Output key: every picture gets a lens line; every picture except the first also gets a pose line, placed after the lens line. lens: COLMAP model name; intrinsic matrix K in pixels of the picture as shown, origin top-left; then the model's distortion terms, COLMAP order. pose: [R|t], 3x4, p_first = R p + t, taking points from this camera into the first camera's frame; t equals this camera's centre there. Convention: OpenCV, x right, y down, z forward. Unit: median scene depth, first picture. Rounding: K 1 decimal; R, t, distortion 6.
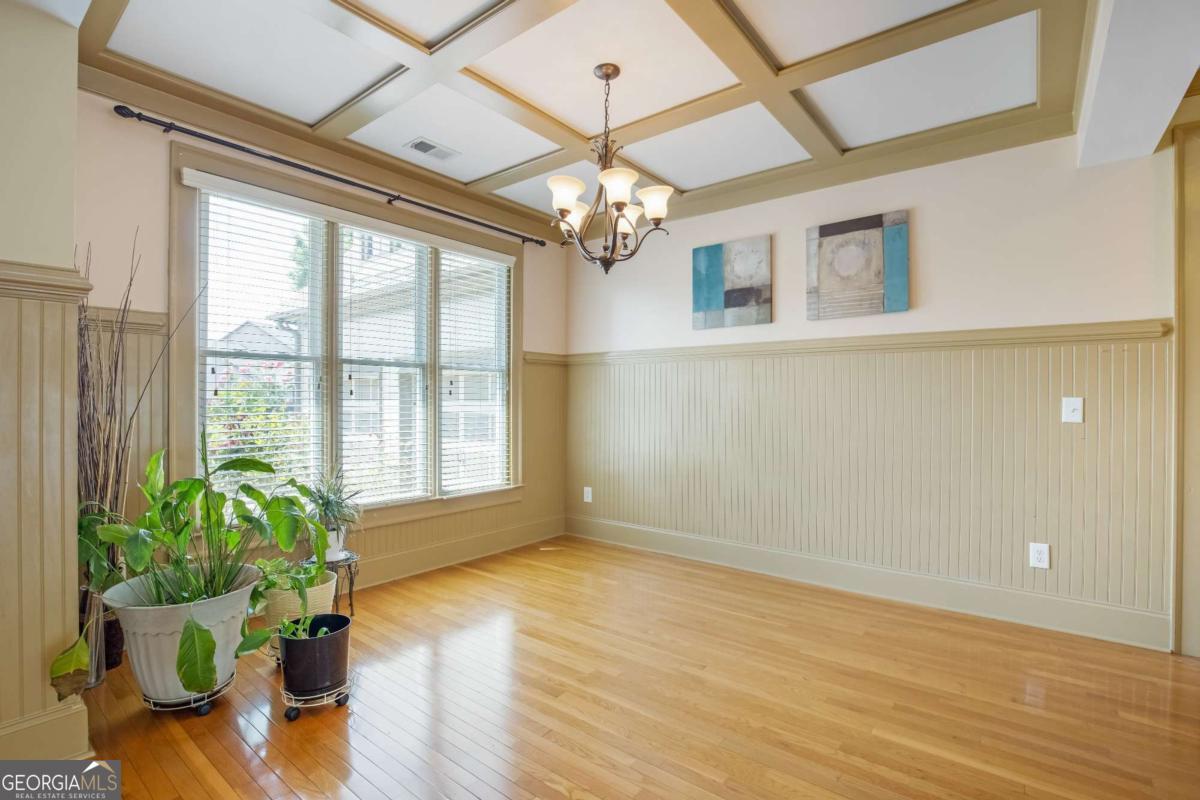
lens RADIAL K [[553.5, 0, 605.0], [0, 553.5, 401.8], [0, 0, 1]] dist [-0.031602, 0.006825]
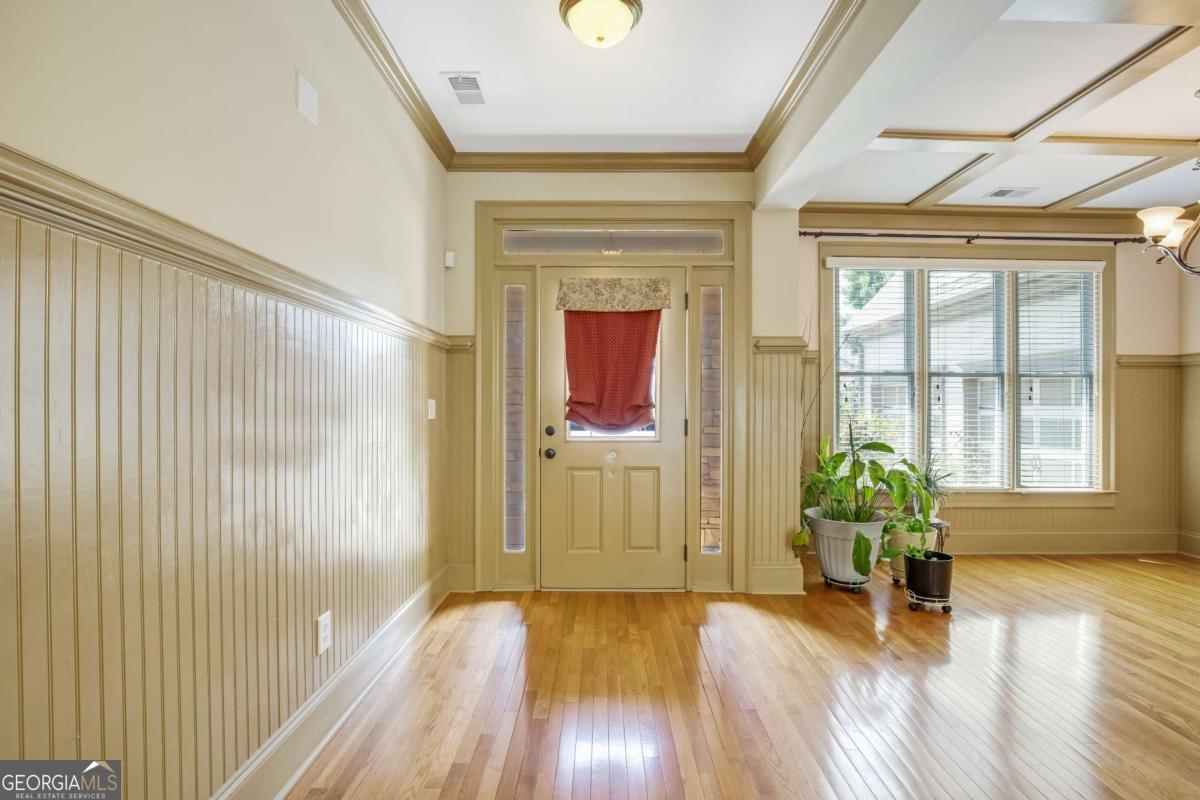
lens RADIAL K [[553.5, 0, 605.0], [0, 553.5, 401.8], [0, 0, 1]] dist [-0.031602, 0.006825]
pose [[0.609774, -0.004422, -0.792563, 0.078943], [-0.004061, 0.999954, -0.008703, 0.004373], [0.792565, 0.008526, 0.609728, -0.407817]]
